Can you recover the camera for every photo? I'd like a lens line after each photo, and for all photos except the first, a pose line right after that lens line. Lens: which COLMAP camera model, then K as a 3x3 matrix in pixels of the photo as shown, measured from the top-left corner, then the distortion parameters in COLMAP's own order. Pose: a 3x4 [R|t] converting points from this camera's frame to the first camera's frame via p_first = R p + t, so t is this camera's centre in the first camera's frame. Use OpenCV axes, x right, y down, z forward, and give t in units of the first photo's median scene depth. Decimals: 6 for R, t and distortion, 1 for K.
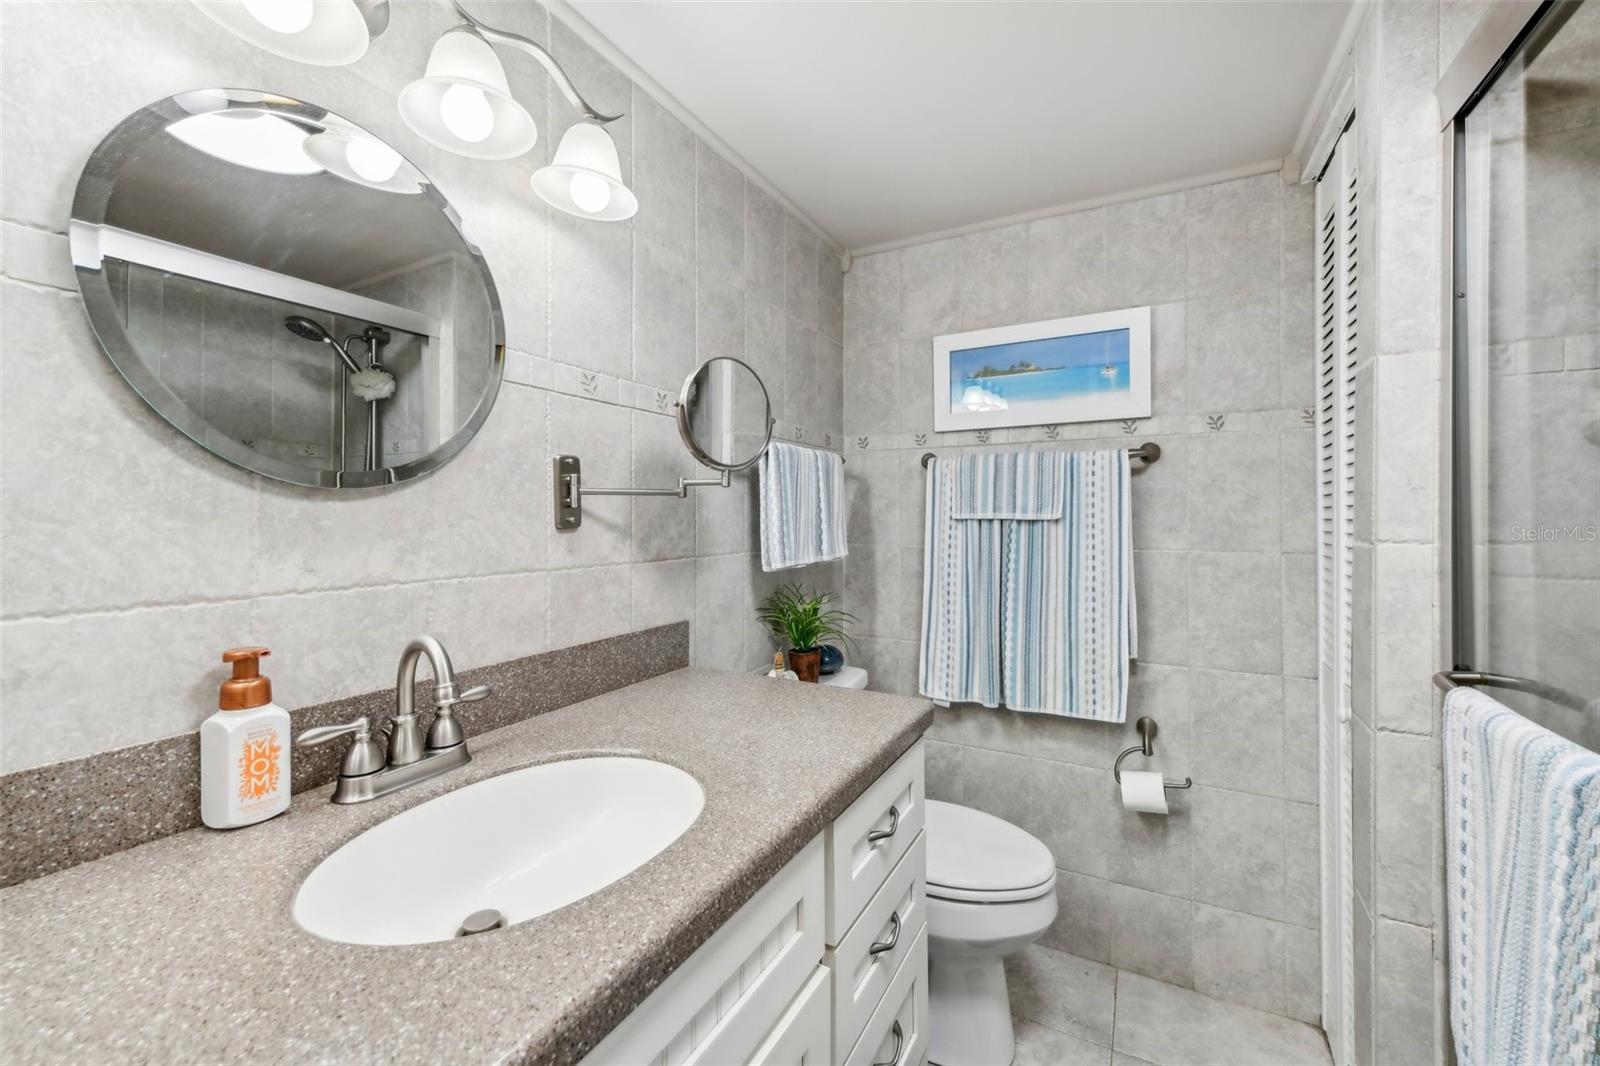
lens RADIAL K [[644.8, 0, 813.7], [0, 644.8, 517.9], [0, 0, 1]] dist [-0.001861, -0.001474]
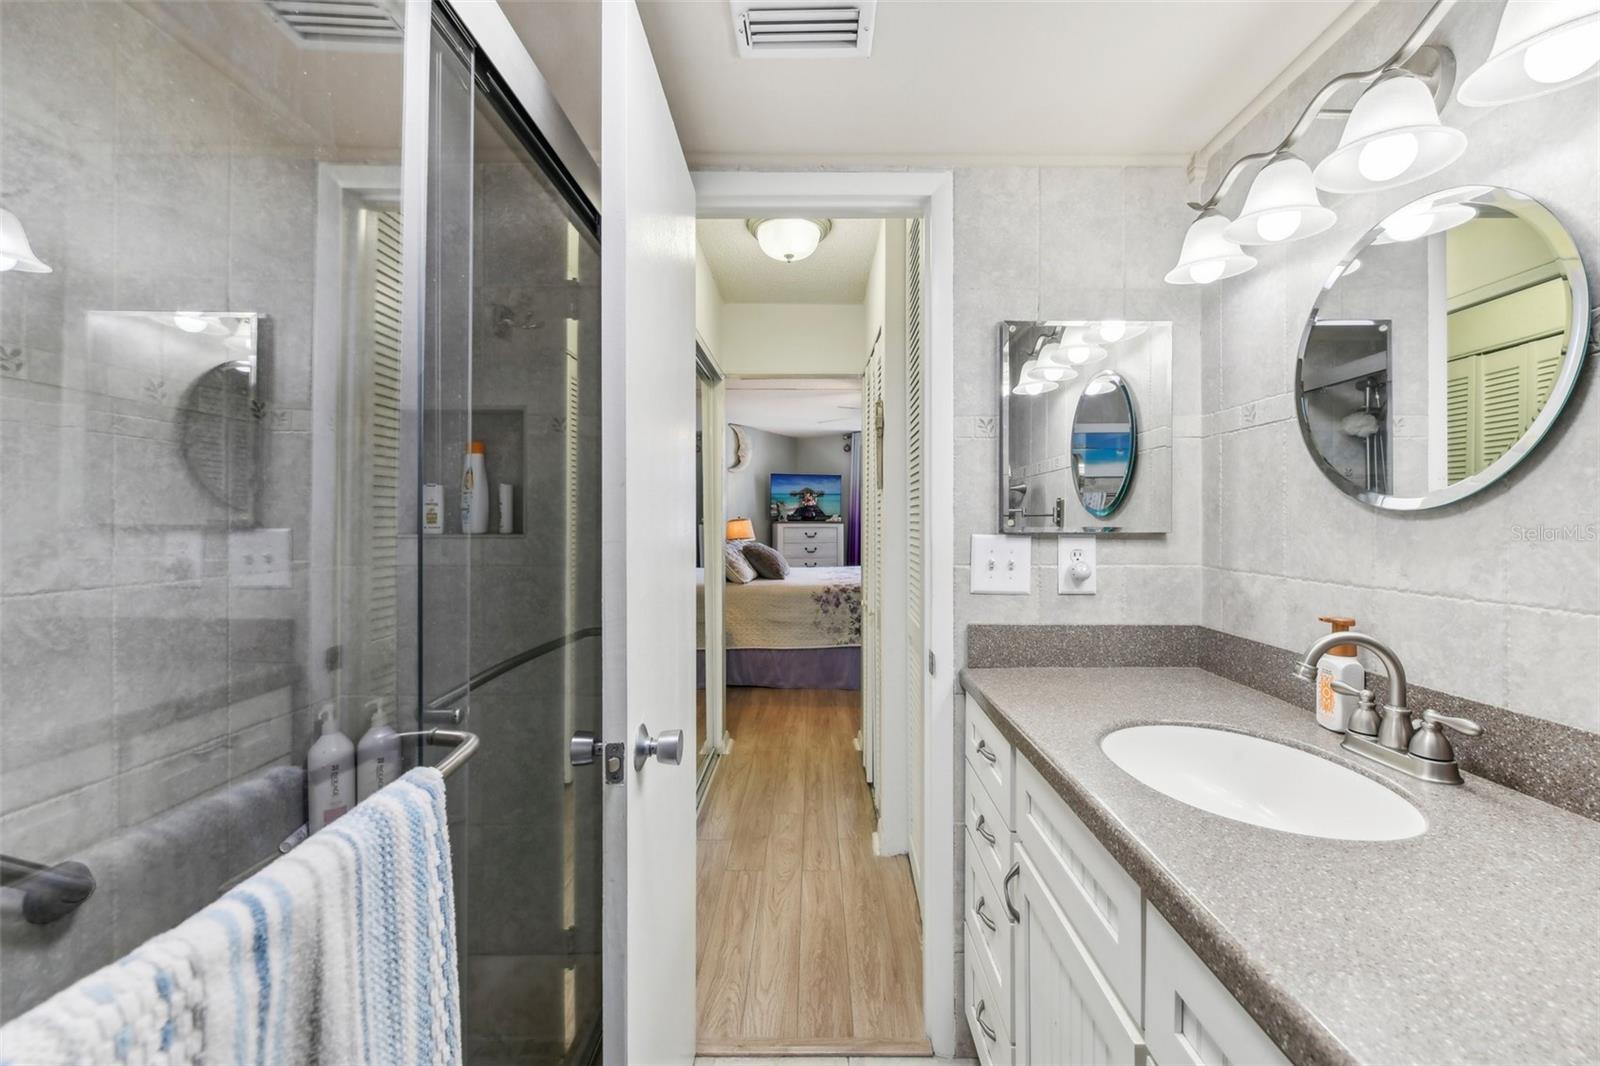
lens RADIAL K [[644.8, 0, 799.2], [0, 644.8, 522.0], [0, 0, 1]] dist [-0.001861, -0.001474]
pose [[-0.900164, -0.004026, -0.435532, 0.744843], [-0.006461, 0.999971, 0.004110, -0.017977], [0.435503, 0.006514, -0.900164, 1.428121]]
